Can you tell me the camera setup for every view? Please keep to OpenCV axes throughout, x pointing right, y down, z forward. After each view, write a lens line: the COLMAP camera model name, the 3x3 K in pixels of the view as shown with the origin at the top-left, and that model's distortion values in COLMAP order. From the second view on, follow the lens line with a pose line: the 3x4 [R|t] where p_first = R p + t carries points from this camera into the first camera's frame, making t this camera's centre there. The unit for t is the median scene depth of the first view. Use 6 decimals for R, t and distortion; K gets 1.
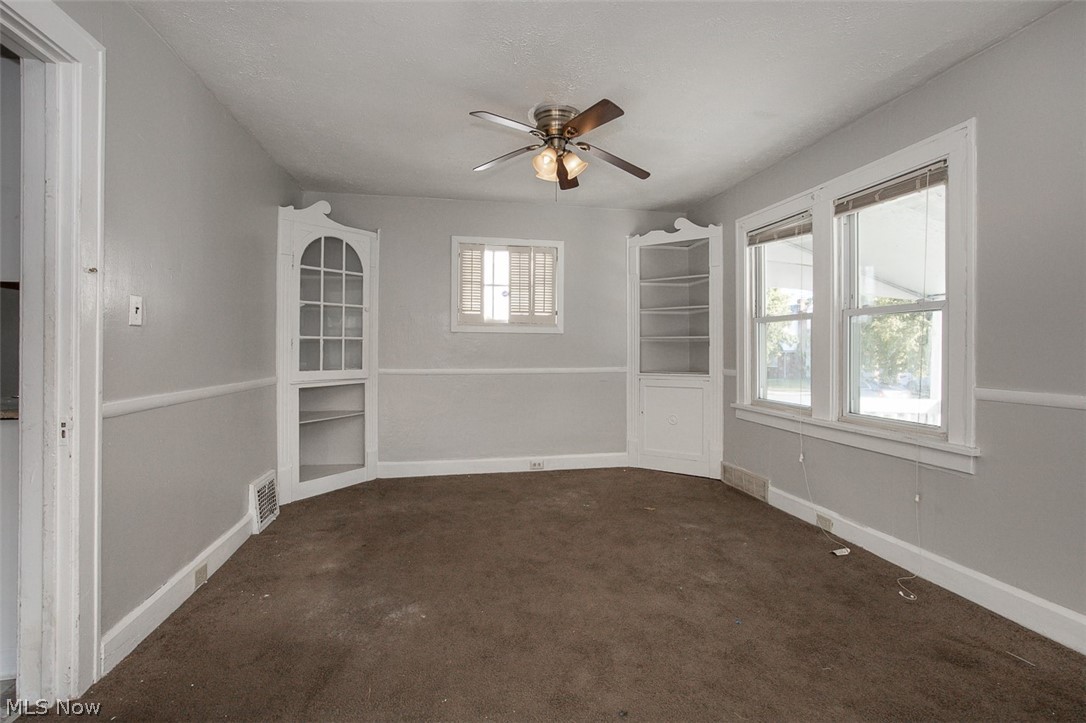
lens RADIAL K [[493.9, 0, 543.0], [0, 493.9, 361.5], [0, 0, 1]] dist [-0.018465, 0.000236]
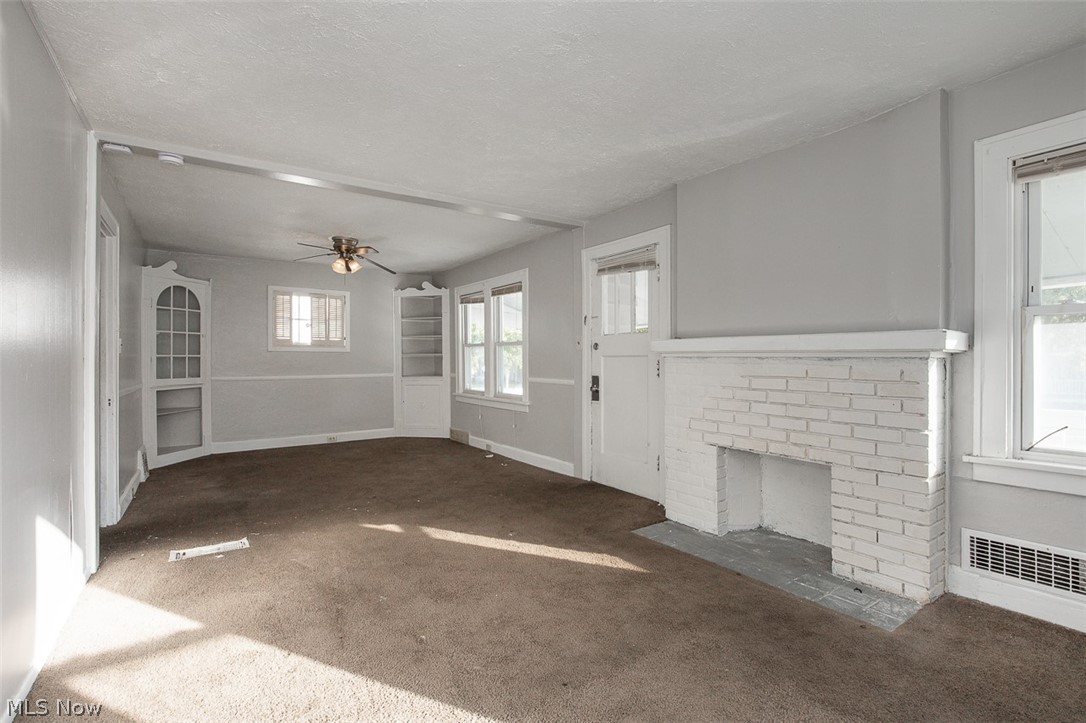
lens RADIAL K [[493.9, 0, 543.0], [0, 493.9, 361.5], [0, 0, 1]] dist [-0.018465, 0.000236]
pose [[0.916205, -0.007214, 0.400646, -0.024725], [0.015467, 0.999729, -0.017370, 0.009470], [-0.400412, 0.022112, 0.916068, -0.713041]]
